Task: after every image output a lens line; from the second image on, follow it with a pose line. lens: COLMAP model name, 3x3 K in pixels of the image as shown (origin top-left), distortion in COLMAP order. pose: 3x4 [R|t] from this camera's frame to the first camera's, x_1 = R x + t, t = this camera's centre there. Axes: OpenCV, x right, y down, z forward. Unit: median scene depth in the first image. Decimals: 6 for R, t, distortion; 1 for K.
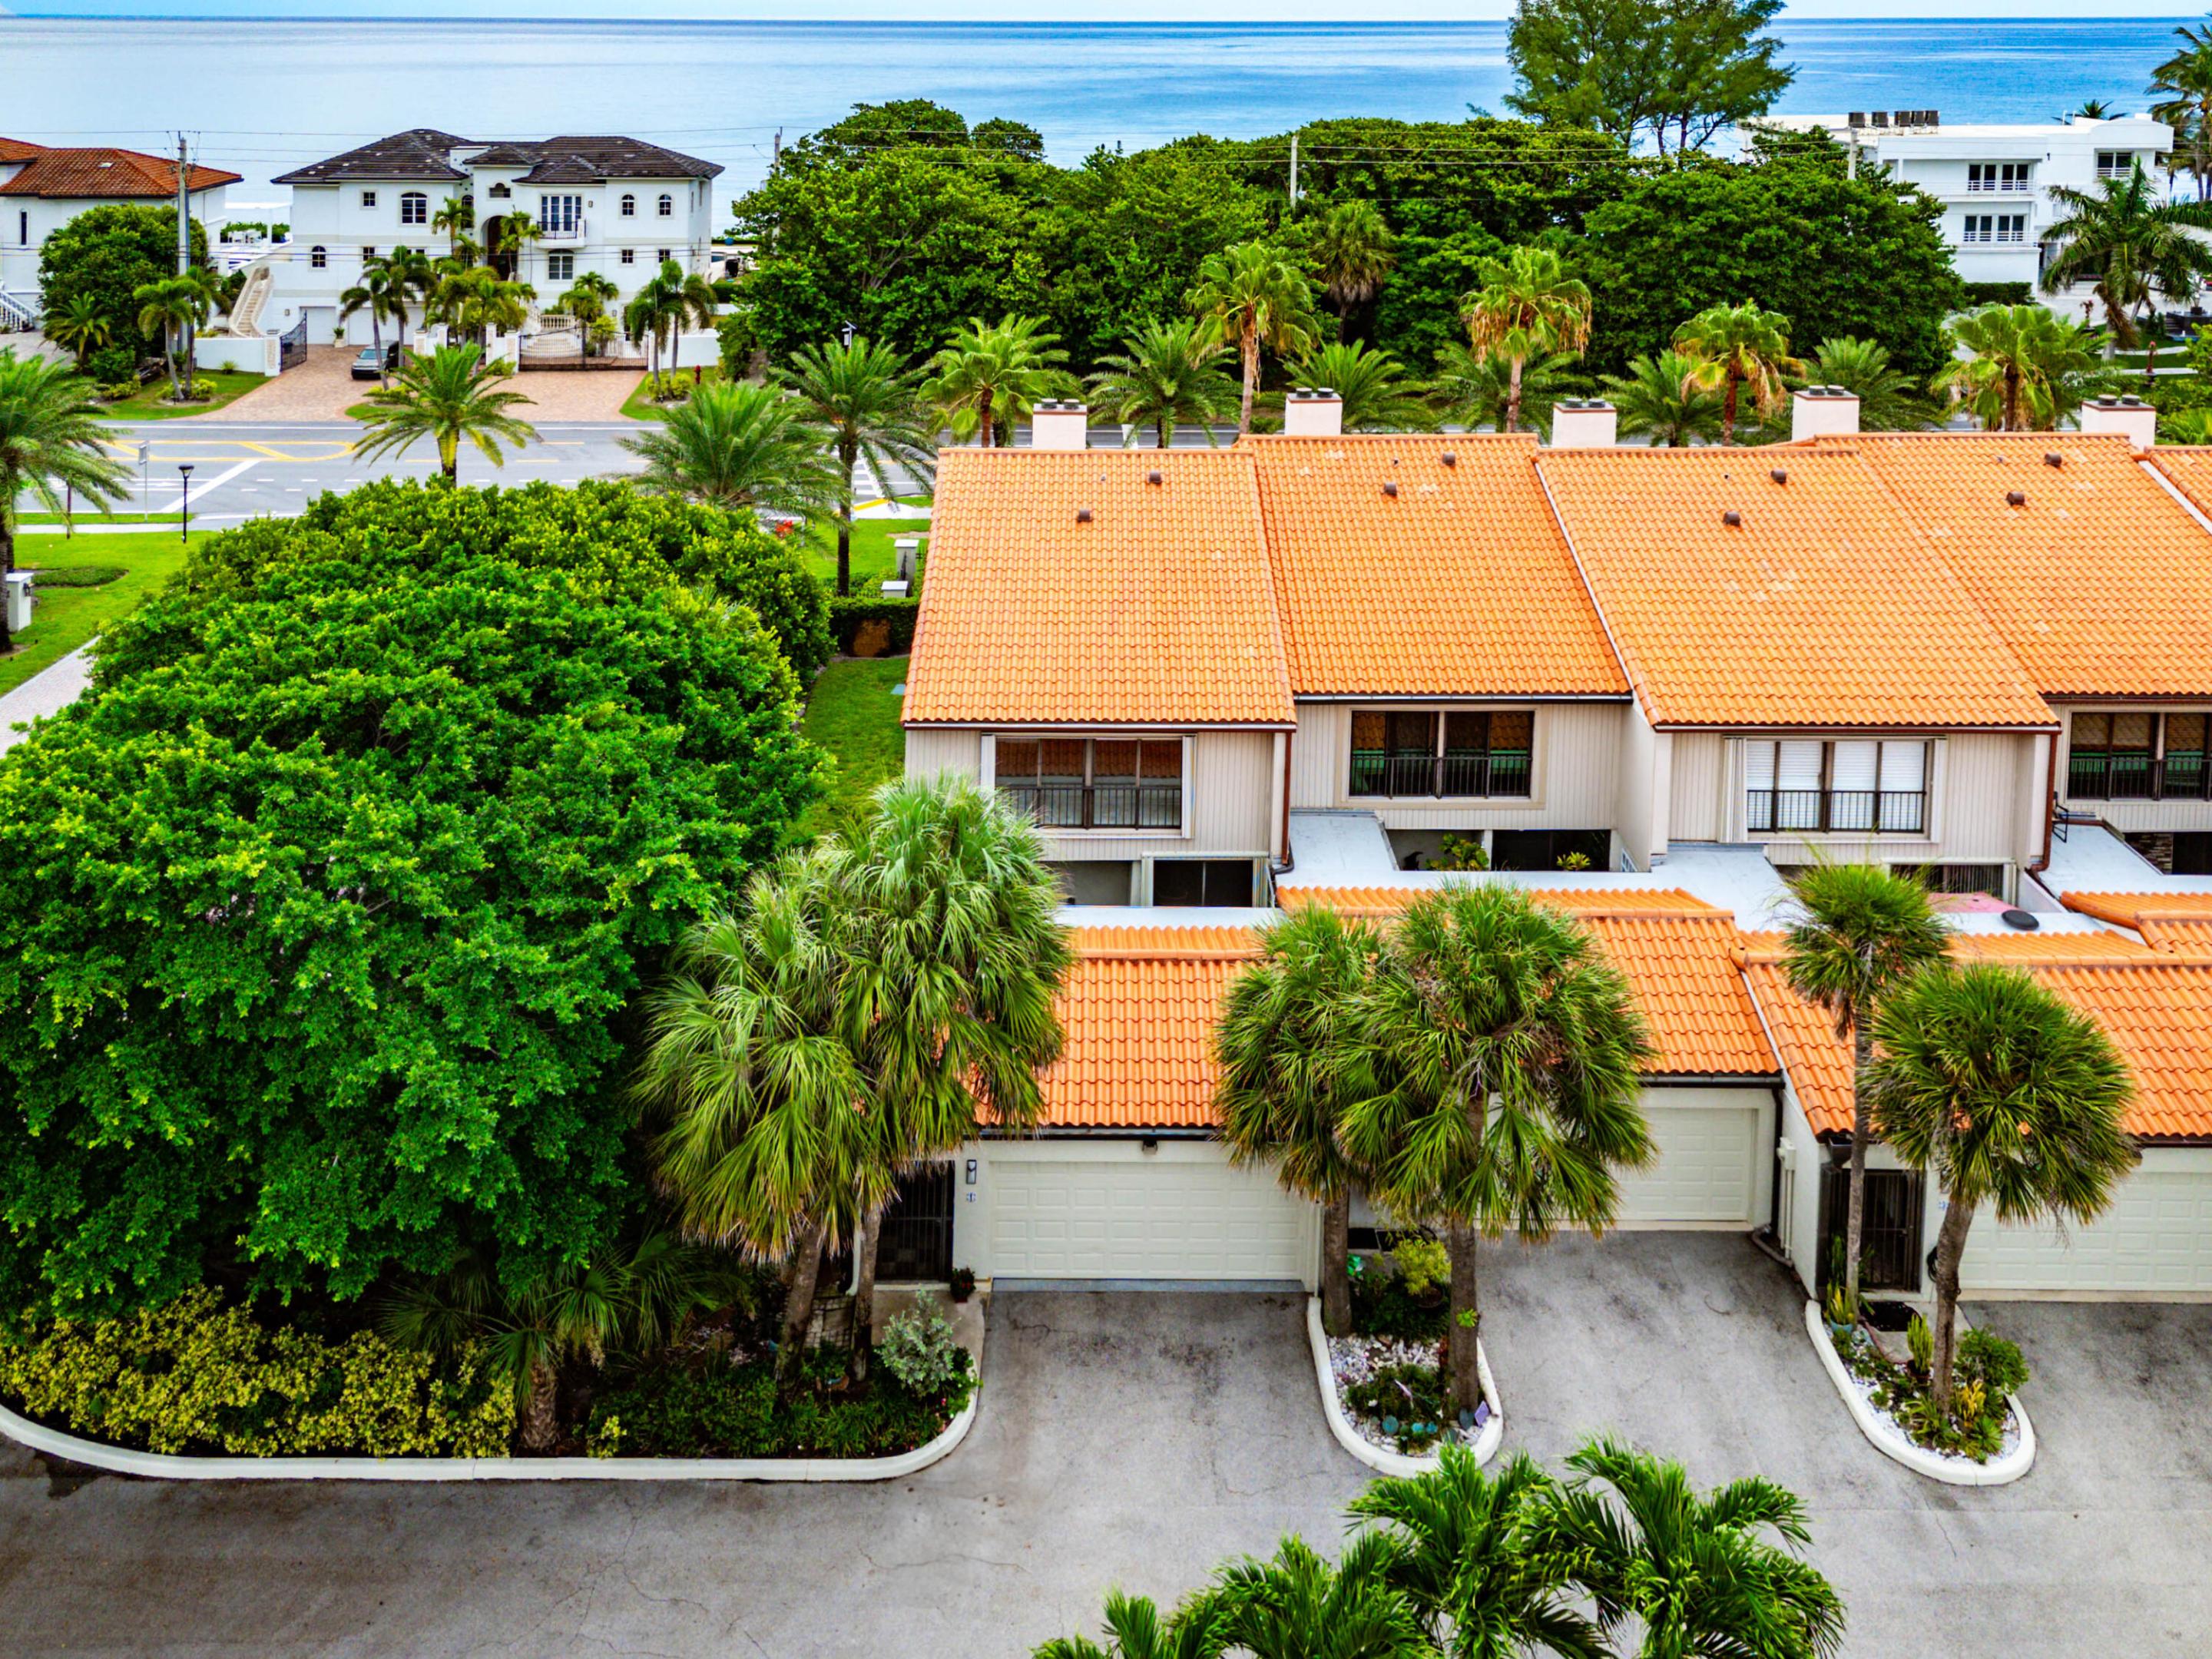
lens RADIAL K [[1799.9, 0, 1062.9], [0, 1799.9, 295.5], [0, 0, 1]] dist [0.025133, -0.004938]
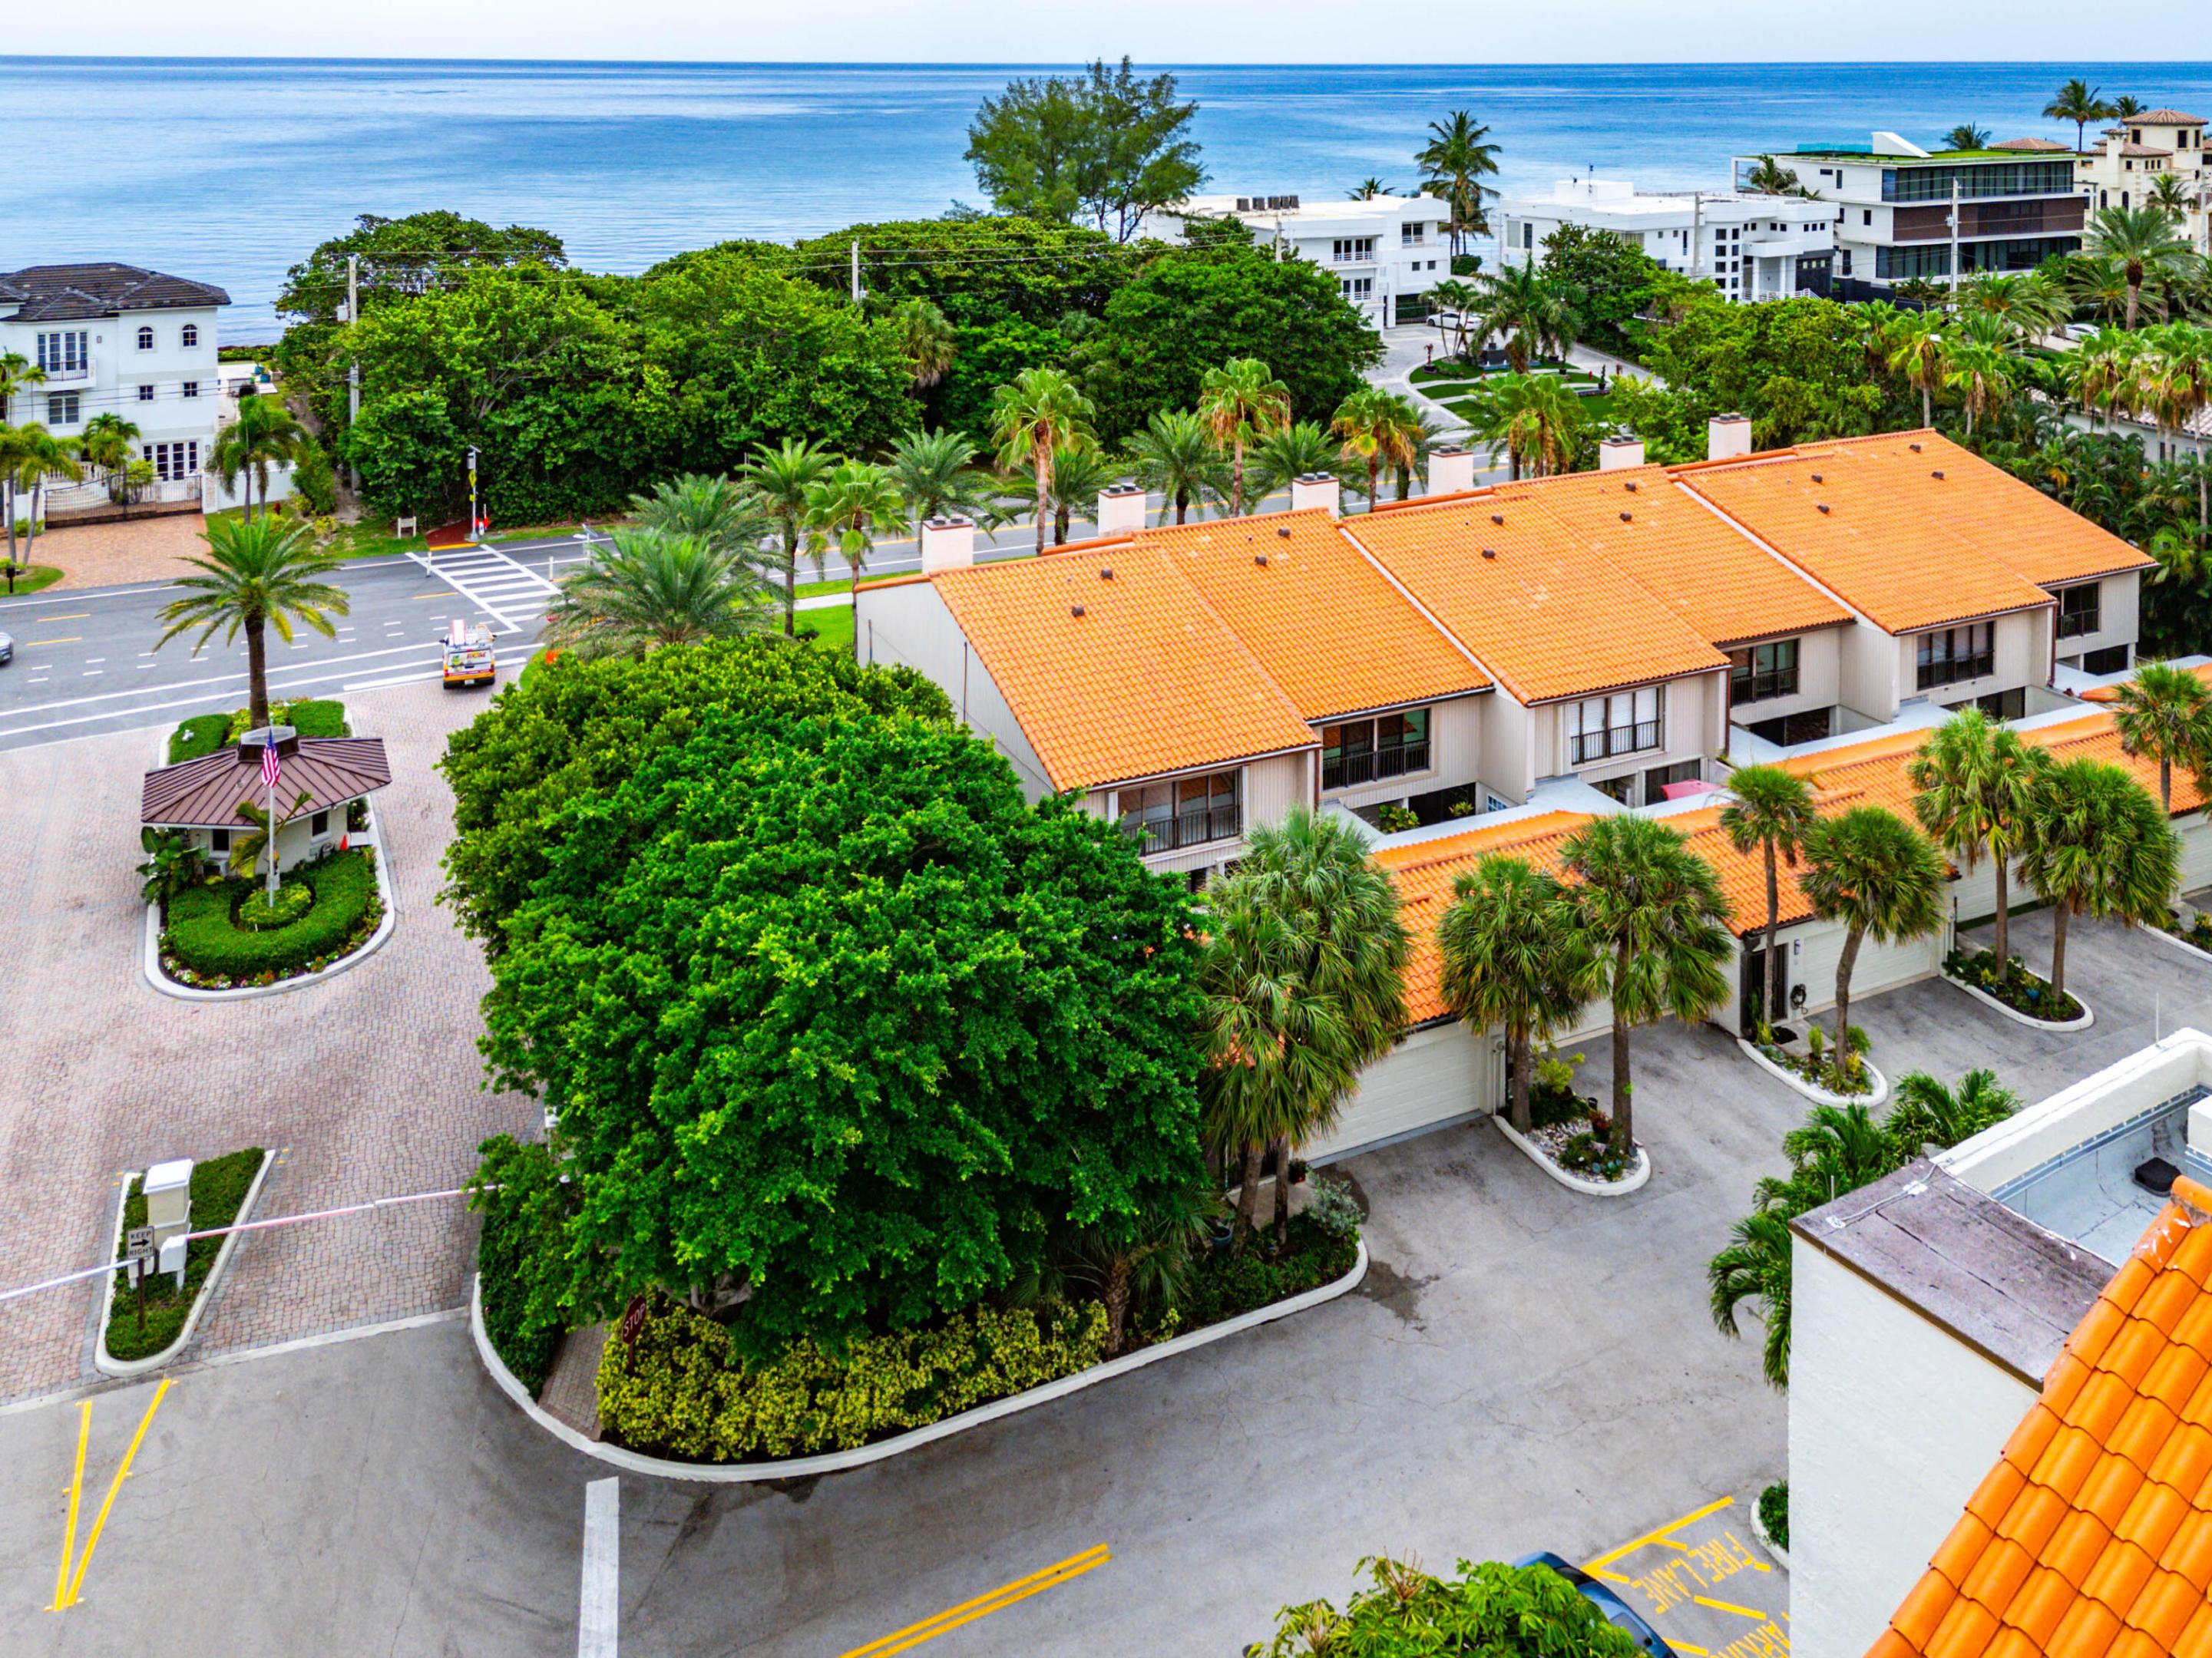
lens RADIAL K [[1767.3, 0, 1112.7], [0, 1767.3, 313.5], [0, 0, 1]] dist [0.033978, -0.001851]
pose [[0.894225, -0.055907, 0.444112, -0.241893], [0.060595, 0.998156, 0.003644, -0.042644], [-0.443497, 0.023652, 0.895964, -0.062544]]
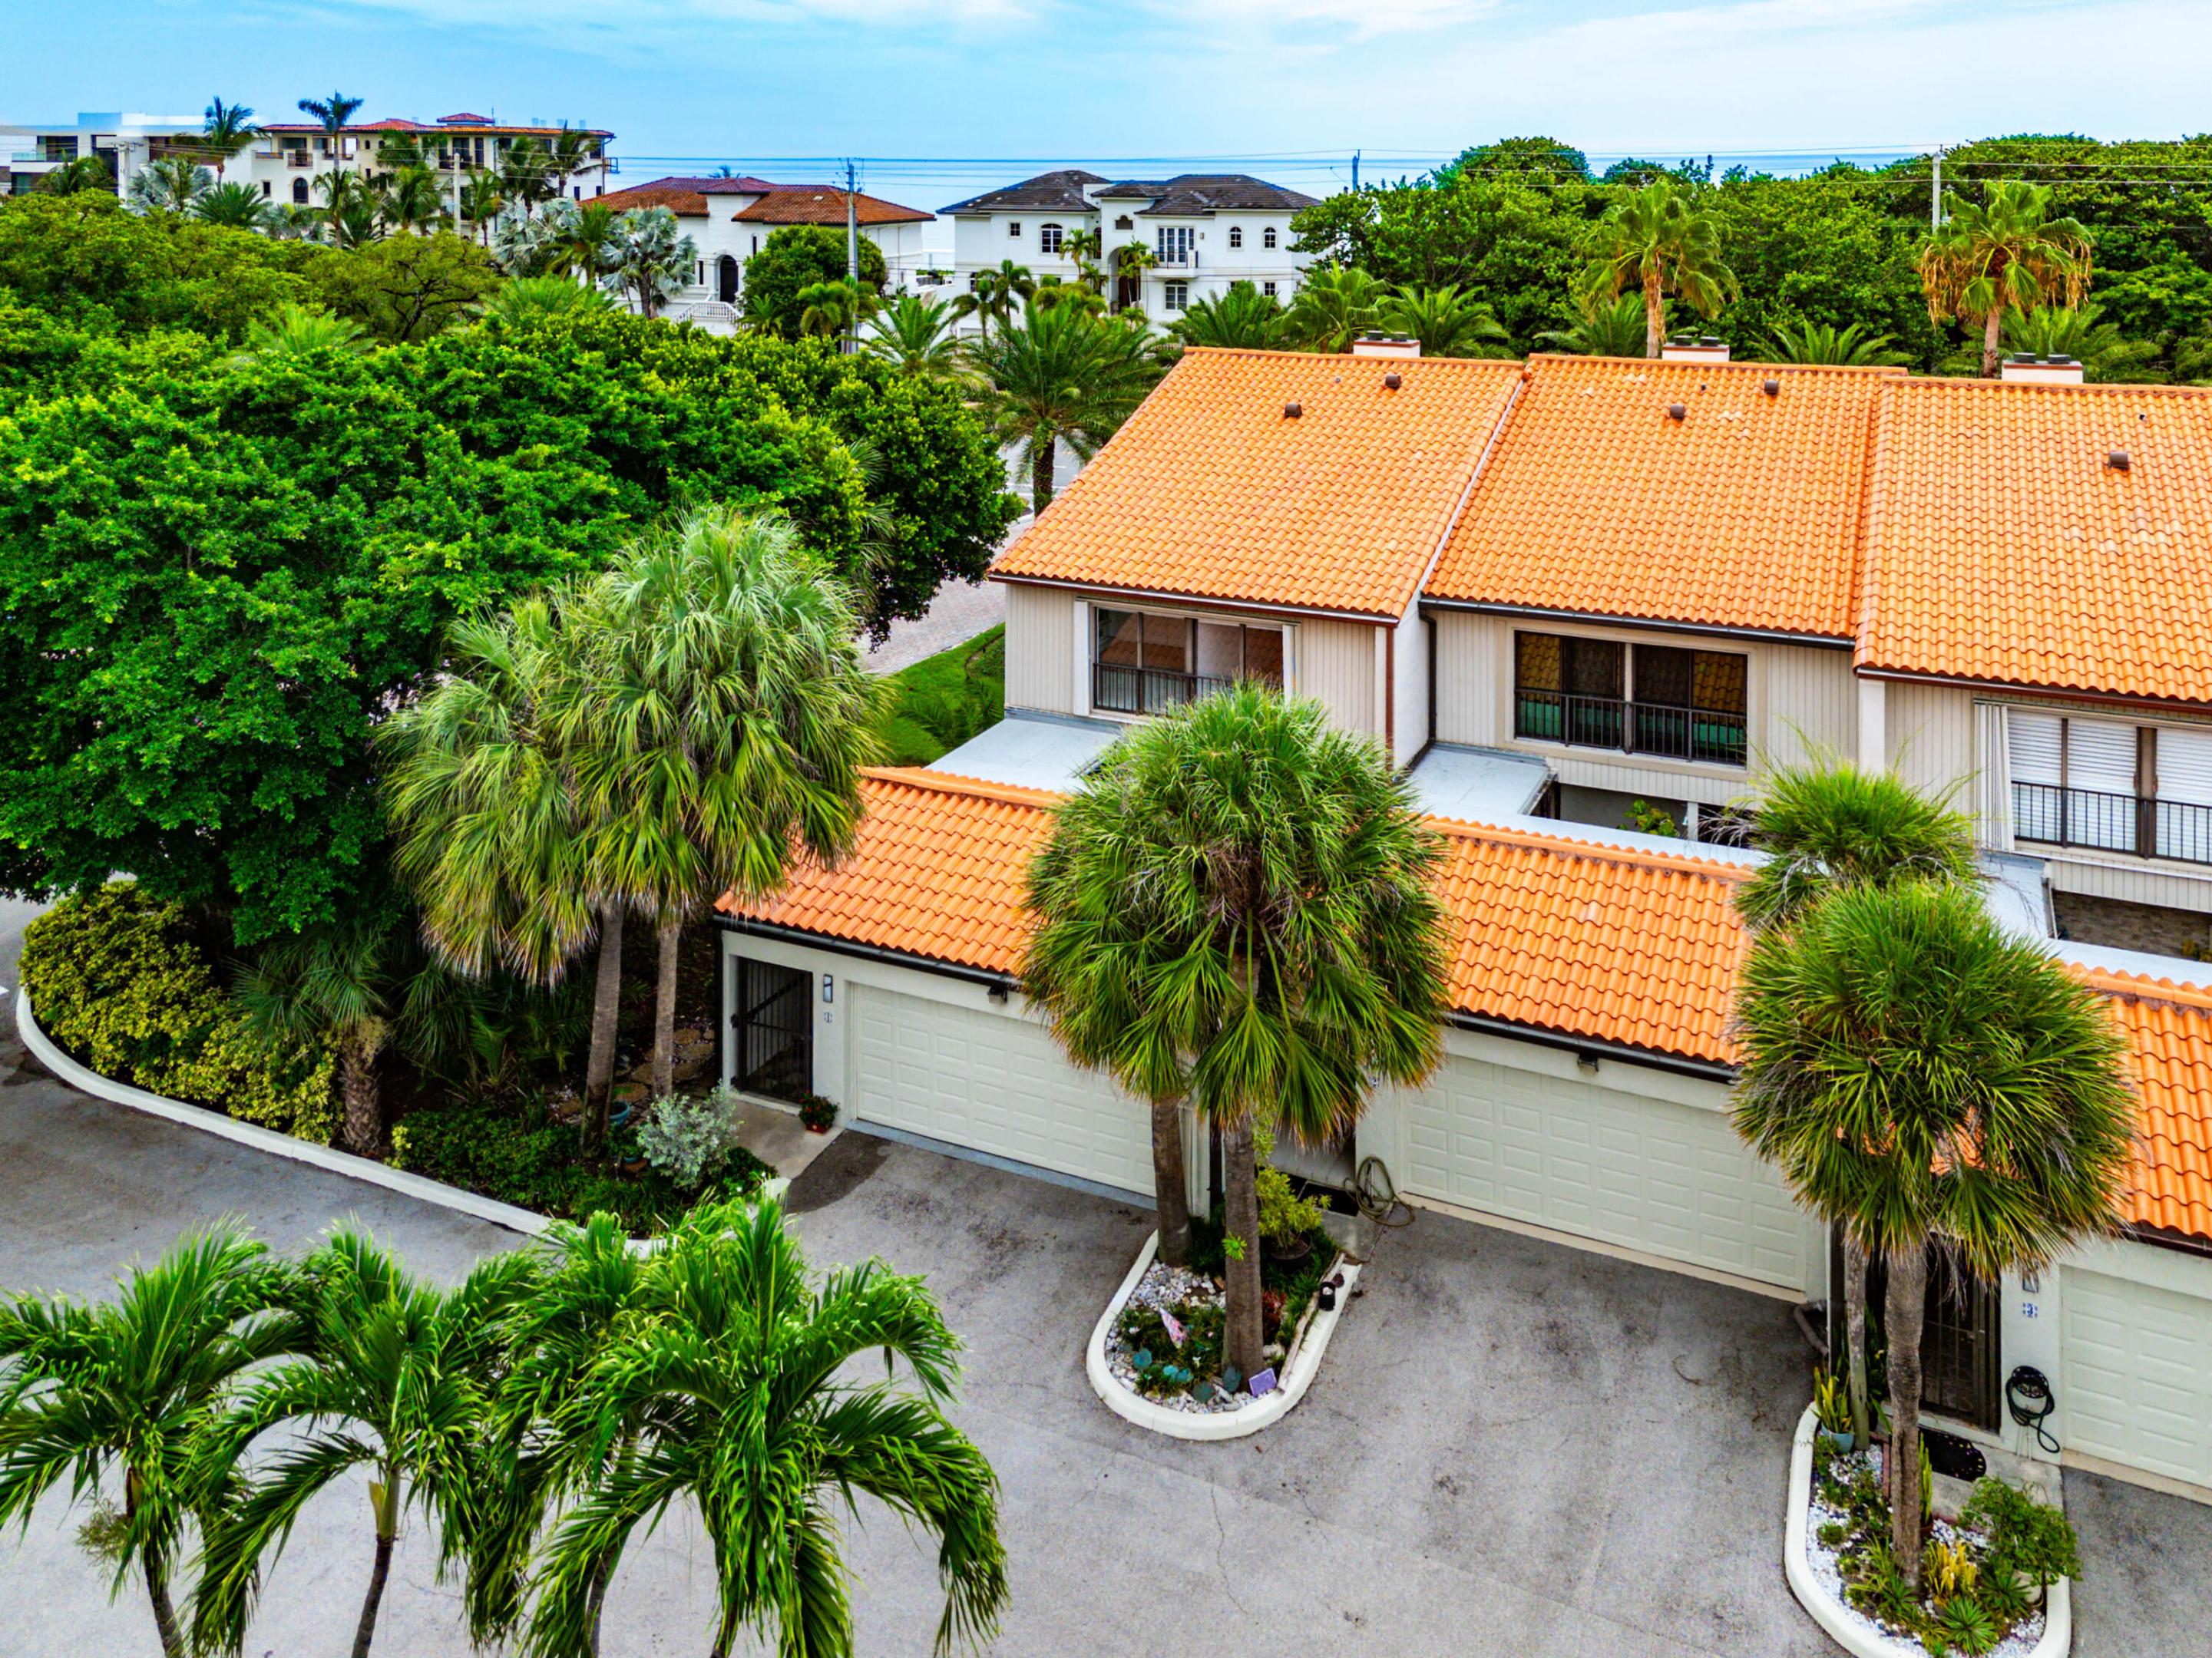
lens RADIAL K [[1767.3, 0, 1112.7], [0, 1767.3, 313.5], [0, 0, 1]] dist [0.033978, -0.001851]
pose [[0.906686, 0.025834, -0.421014, 0.144189], [-0.052232, 0.997317, -0.051289, 0.058234], [0.418559, 0.068493, 0.905603, 0.070775]]
